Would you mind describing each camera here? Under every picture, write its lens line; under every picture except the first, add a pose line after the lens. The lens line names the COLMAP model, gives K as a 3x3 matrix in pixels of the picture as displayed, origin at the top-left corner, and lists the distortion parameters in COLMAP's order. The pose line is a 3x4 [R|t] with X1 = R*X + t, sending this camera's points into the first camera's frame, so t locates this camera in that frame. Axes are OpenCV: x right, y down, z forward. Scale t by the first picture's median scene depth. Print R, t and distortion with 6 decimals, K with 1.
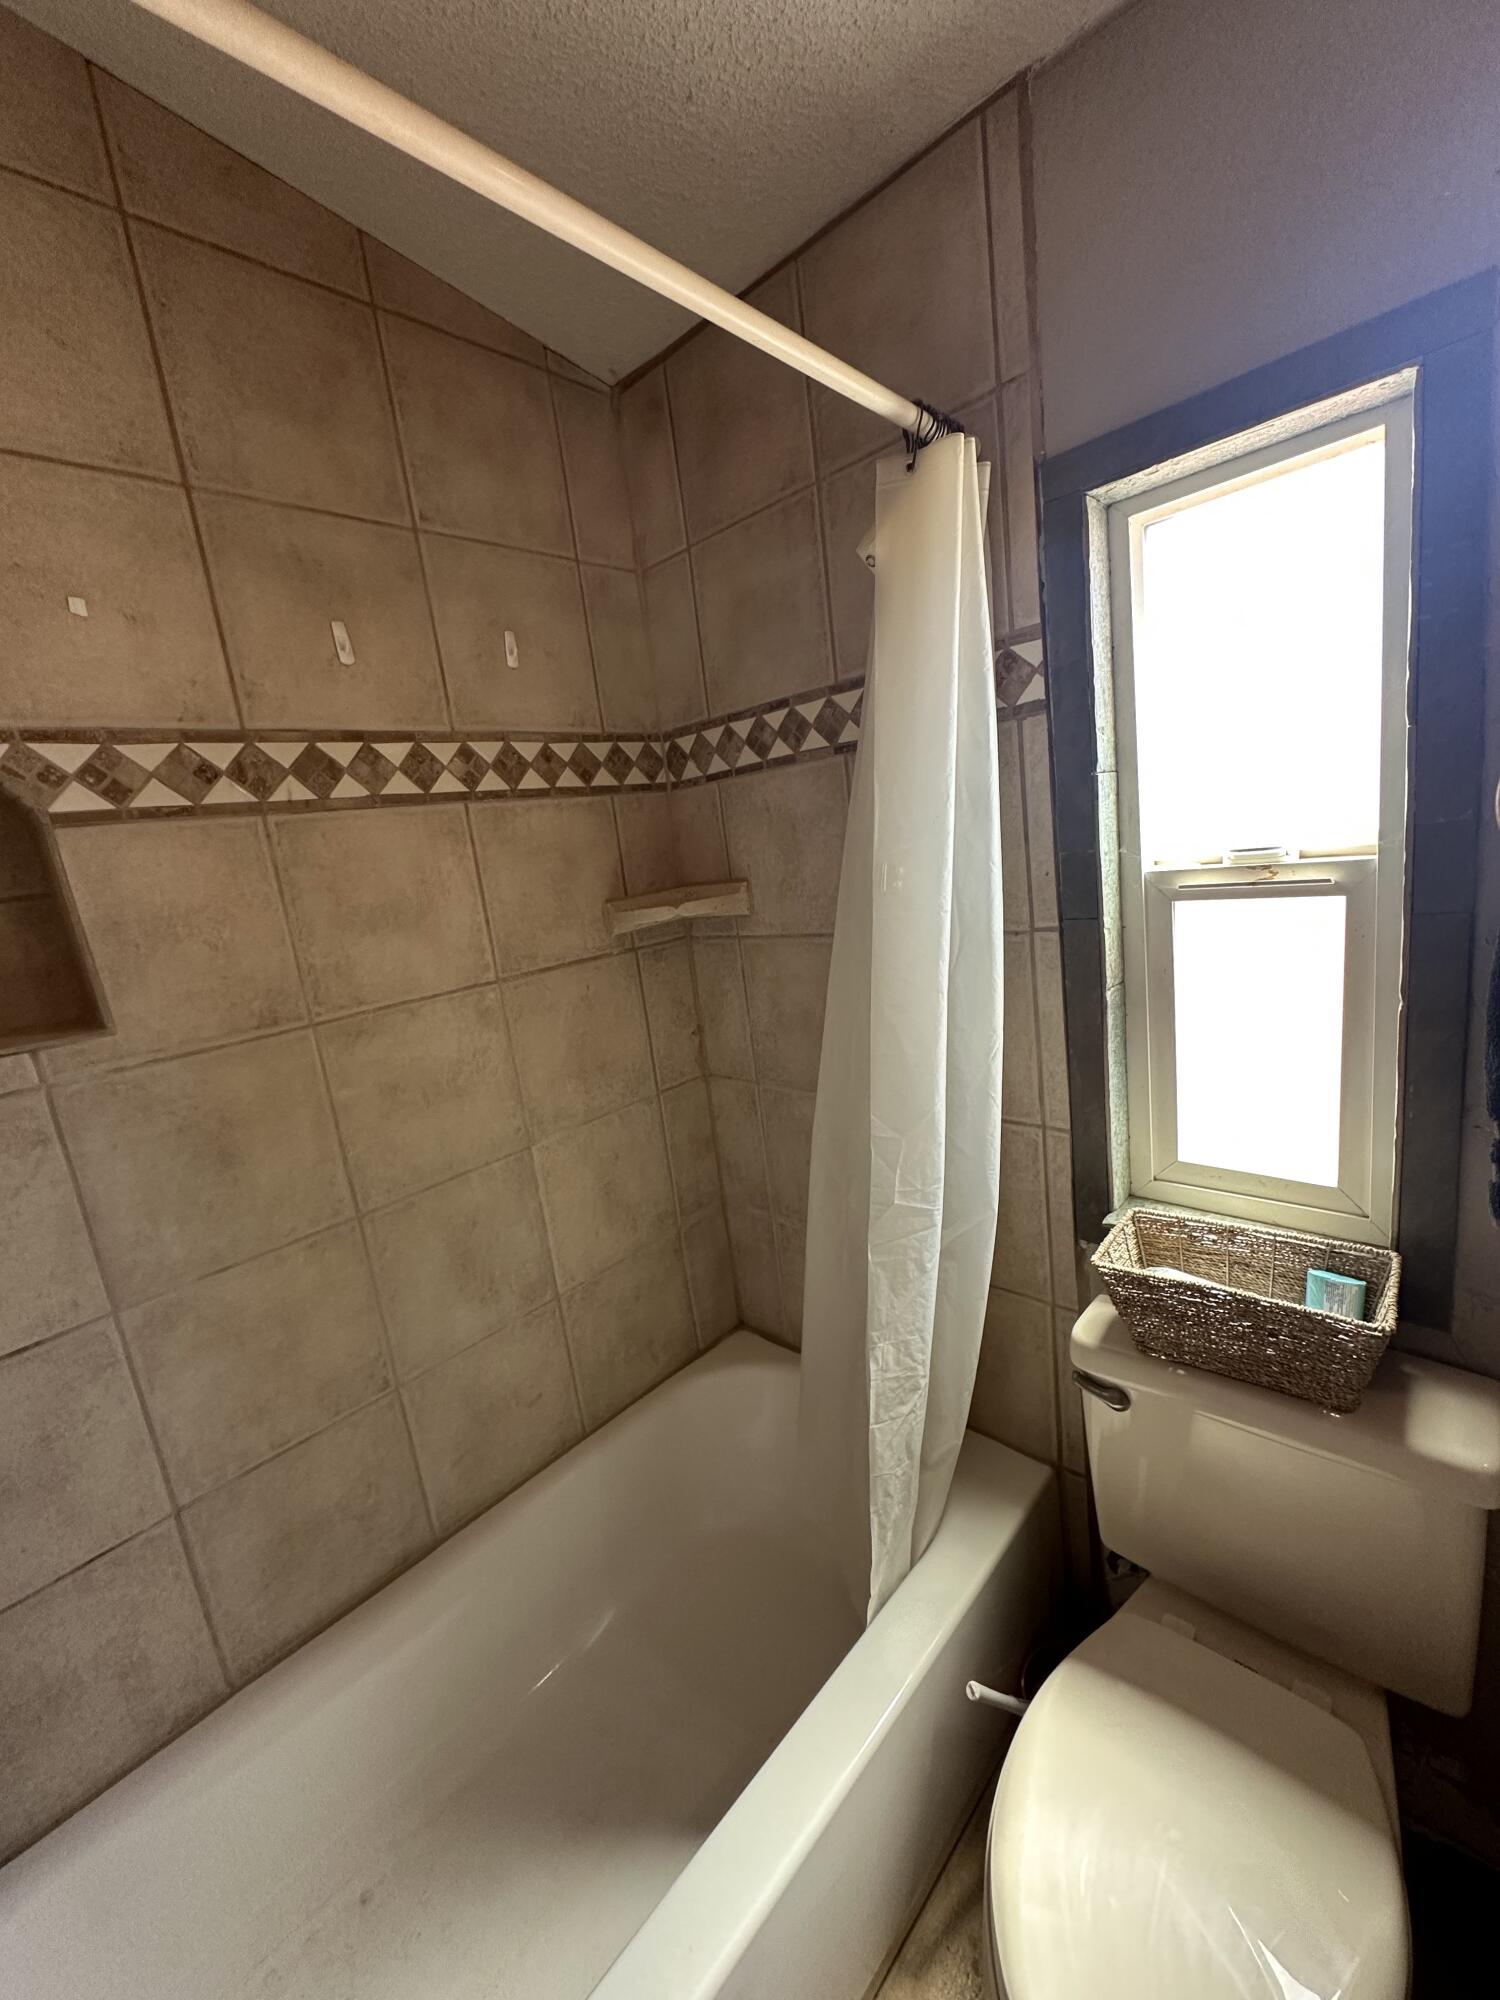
lens RADIAL K [[799.1, 0, 754.7], [0, 799.1, 999.8], [0, 0, 1]] dist [0.000199, -0.000304]
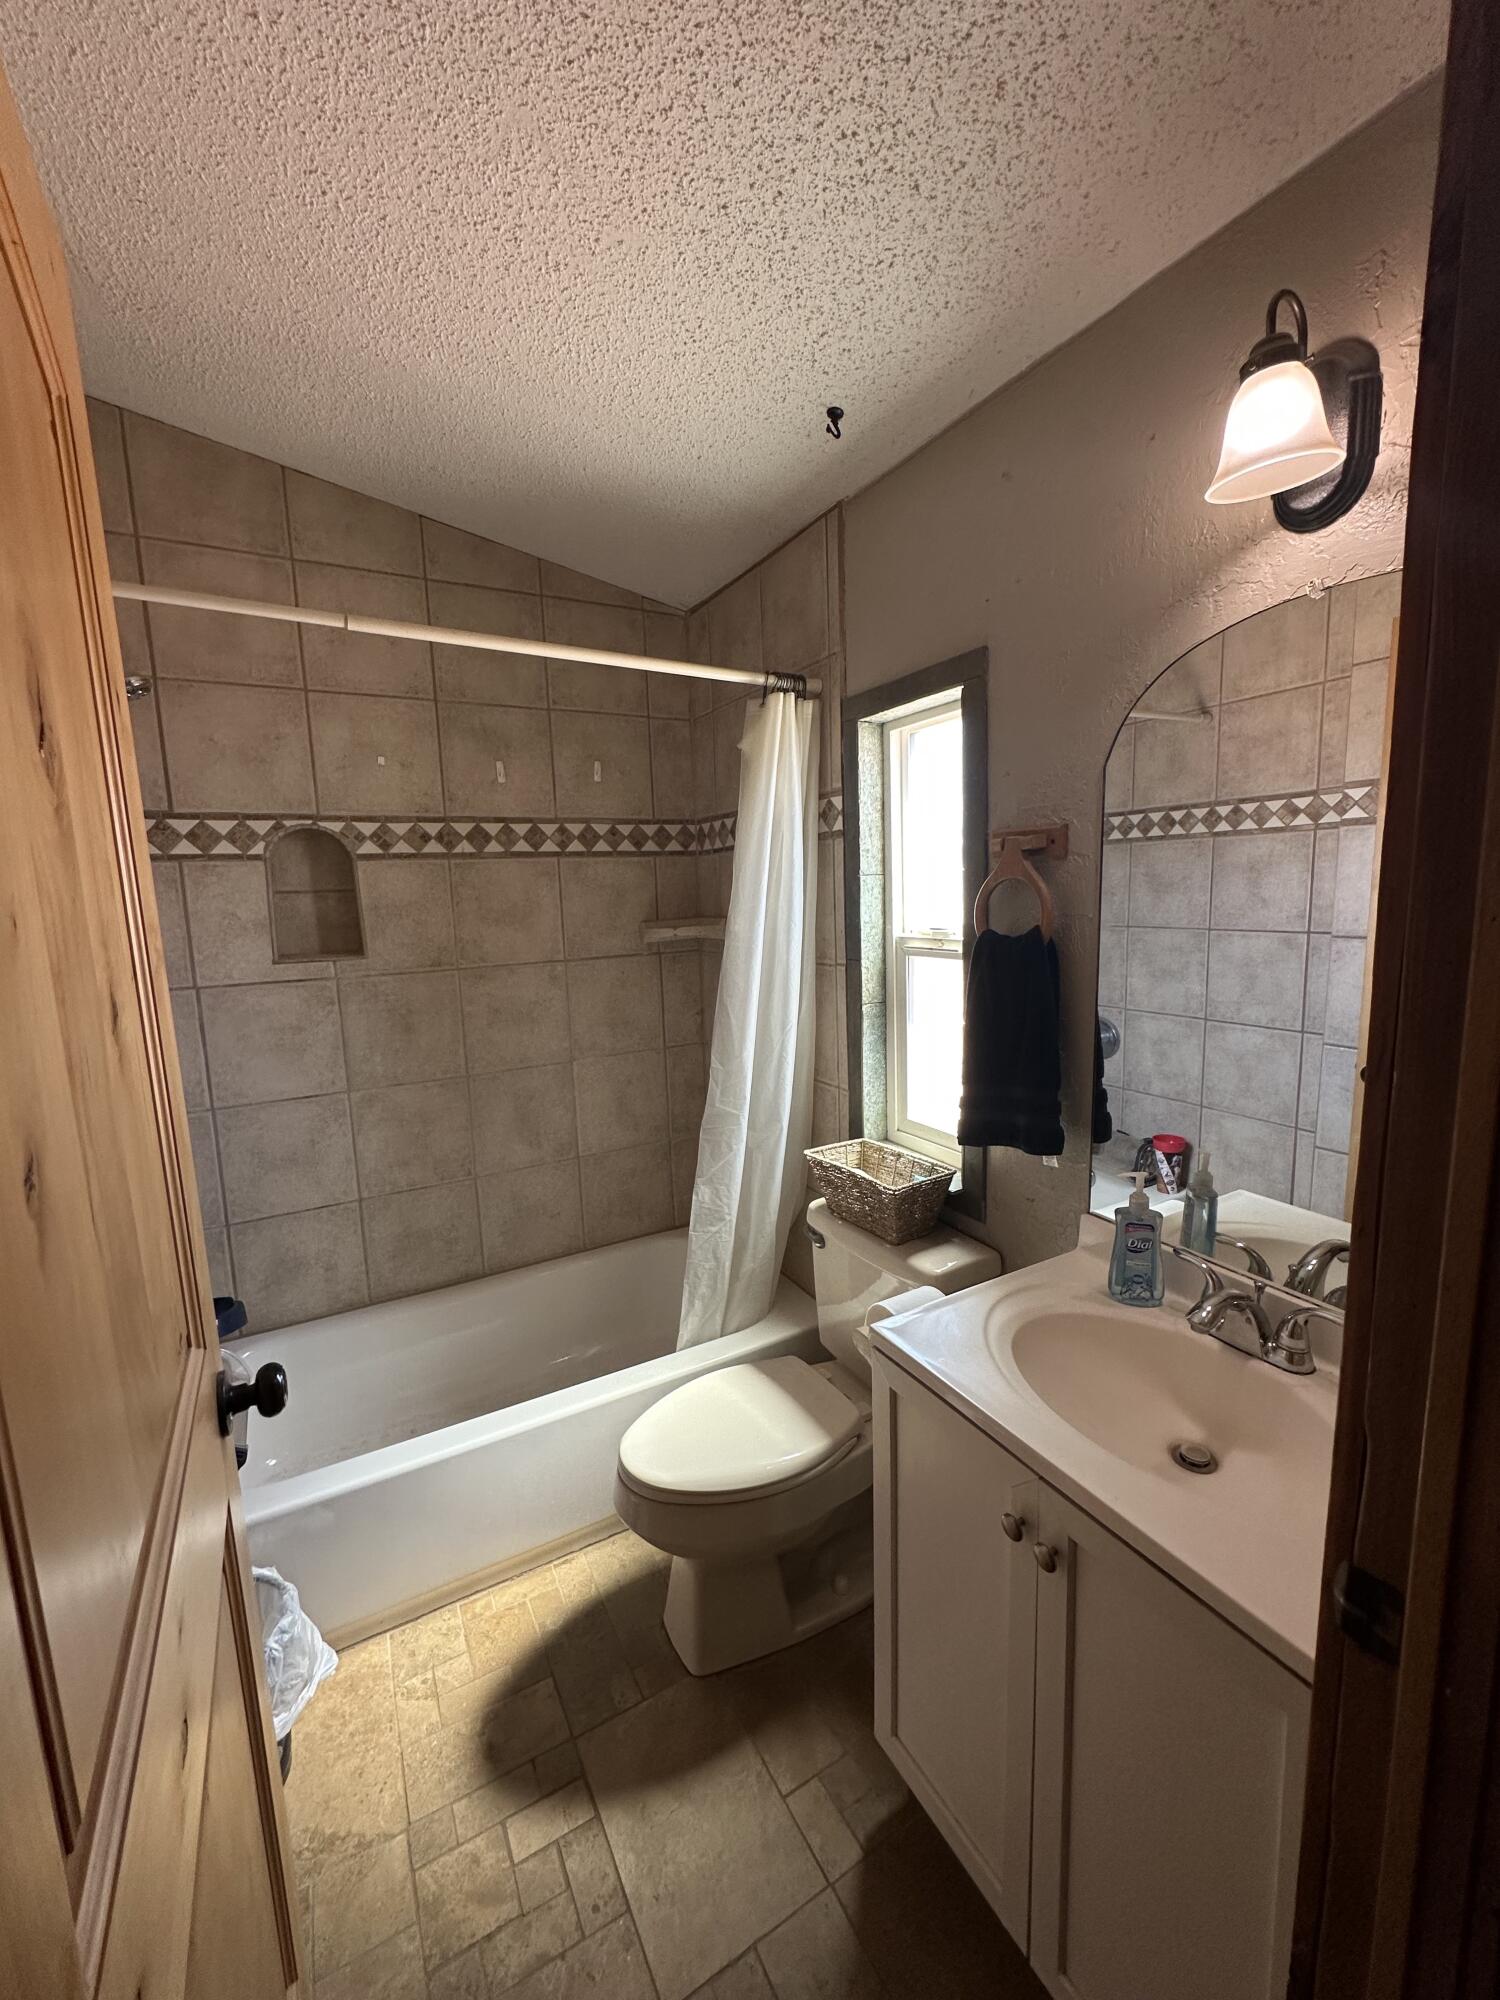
lens RADIAL K [[799.1, 0, 756.9], [0, 799.1, 1002.0], [0, 0, 1]] dist [0.000199, -0.000304]
pose [[0.950866, 0.131411, -0.280329, 0.682792], [-0.140640, 0.989976, -0.012973, 0.034873], [0.275814, 0.051761, 0.959816, -0.640949]]
